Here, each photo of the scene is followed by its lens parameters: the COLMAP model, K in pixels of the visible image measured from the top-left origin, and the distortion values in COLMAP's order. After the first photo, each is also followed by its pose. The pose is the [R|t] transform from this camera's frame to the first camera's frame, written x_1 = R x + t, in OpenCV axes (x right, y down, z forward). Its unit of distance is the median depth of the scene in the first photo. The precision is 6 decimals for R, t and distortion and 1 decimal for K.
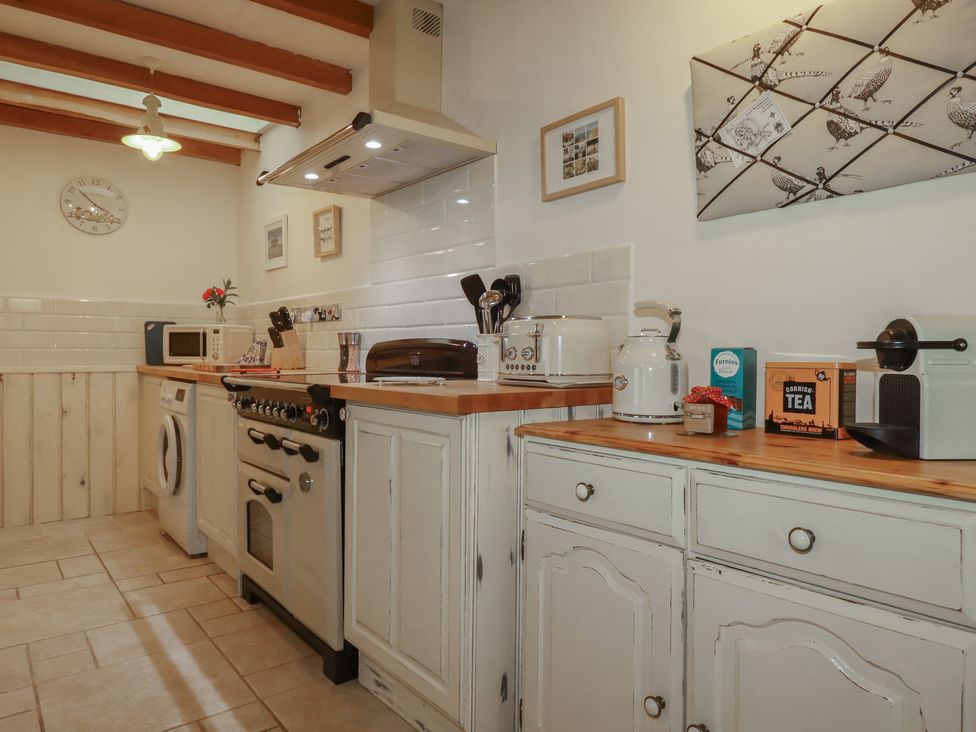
lens RADIAL K [[627.5, 0, 486.2], [0, 627.5, 358.9], [0, 0, 1]] dist [-0.002427, -0.003918]
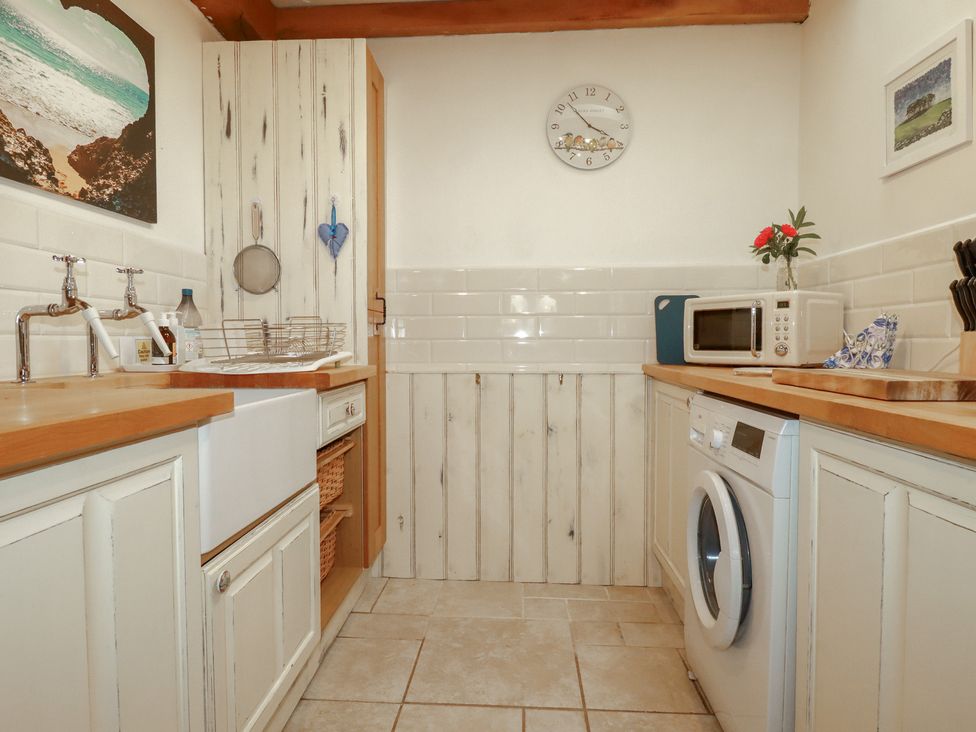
lens RADIAL K [[589.5, 0, 486.0], [0, 589.5, 361.8], [0, 0, 1]] dist [-0.000515, -0.015942]
pose [[0.739029, 0.015878, -0.673486, -0.570420], [-0.002056, 0.999771, 0.021314, -0.009807], [0.673670, -0.014367, 0.738892, 0.936886]]
